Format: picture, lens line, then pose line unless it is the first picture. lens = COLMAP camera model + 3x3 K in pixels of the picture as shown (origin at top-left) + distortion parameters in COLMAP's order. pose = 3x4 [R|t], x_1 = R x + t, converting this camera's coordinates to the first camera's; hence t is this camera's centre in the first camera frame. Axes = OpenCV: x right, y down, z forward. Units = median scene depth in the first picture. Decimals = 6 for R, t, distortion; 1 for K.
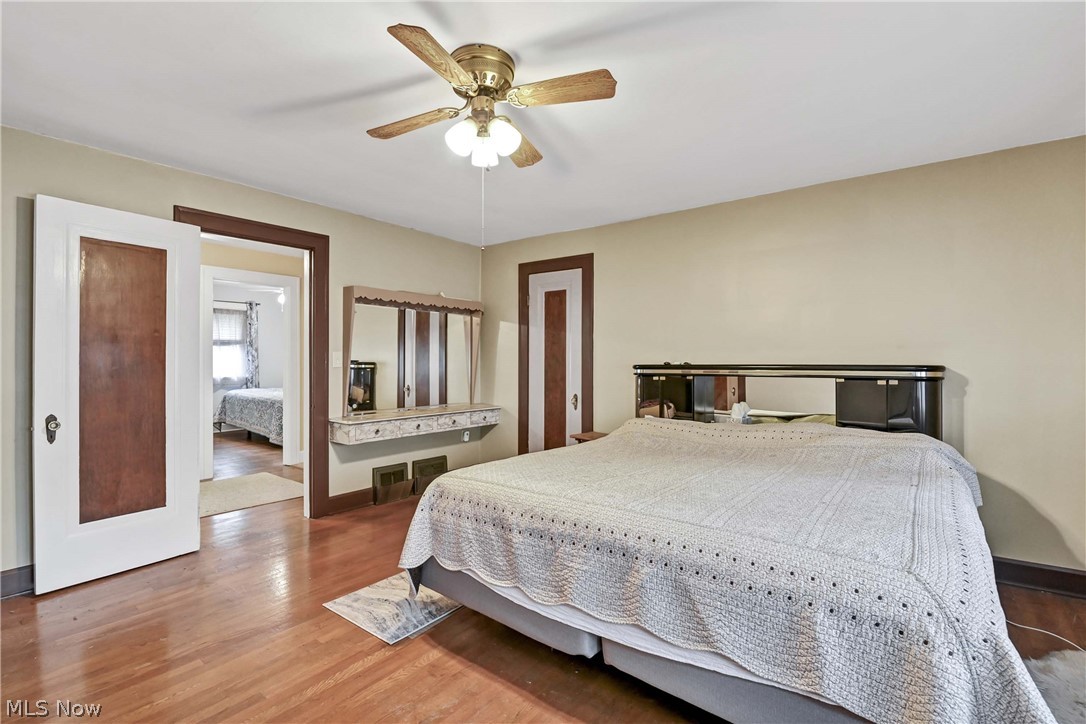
lens RADIAL K [[492.3, 0, 540.4], [0, 492.3, 357.0], [0, 0, 1]] dist [0.000685, -0.010805]
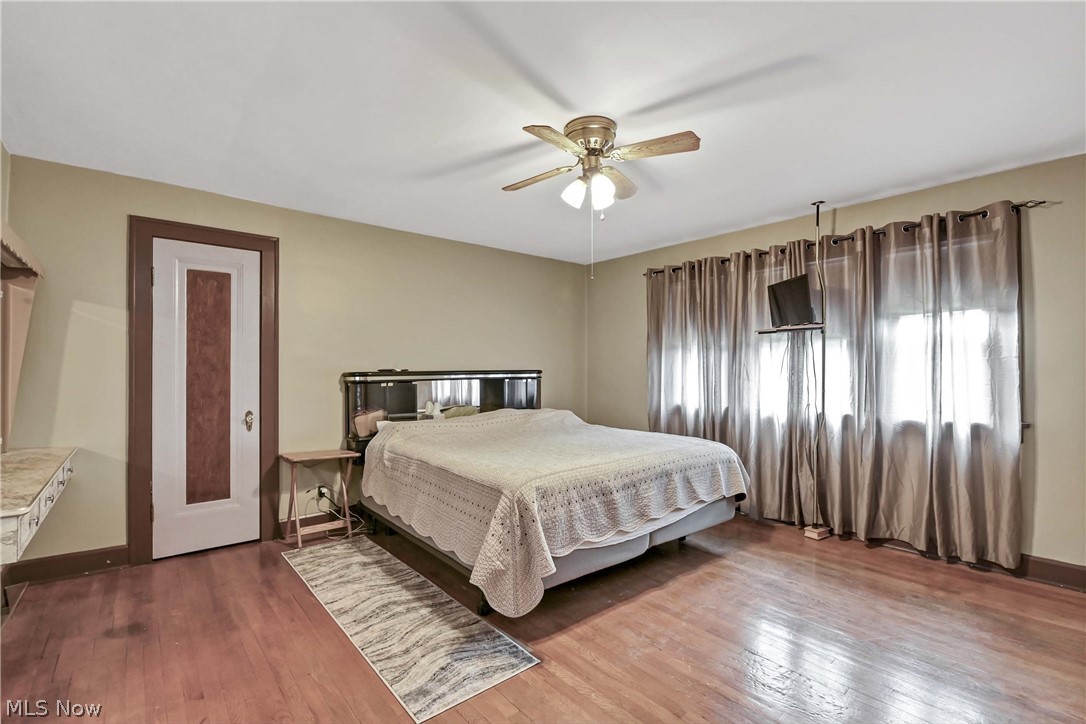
lens RADIAL K [[491.0, 0, 549.7], [0, 491.0, 363.7], [0, 0, 1]] dist [-0.000583, -0.010864]
pose [[0.200494, 0.007174, 0.979669, -0.943130], [-0.004603, 0.999969, -0.006380, 0.005076], [-0.979684, -0.003230, 0.200521, 0.598882]]
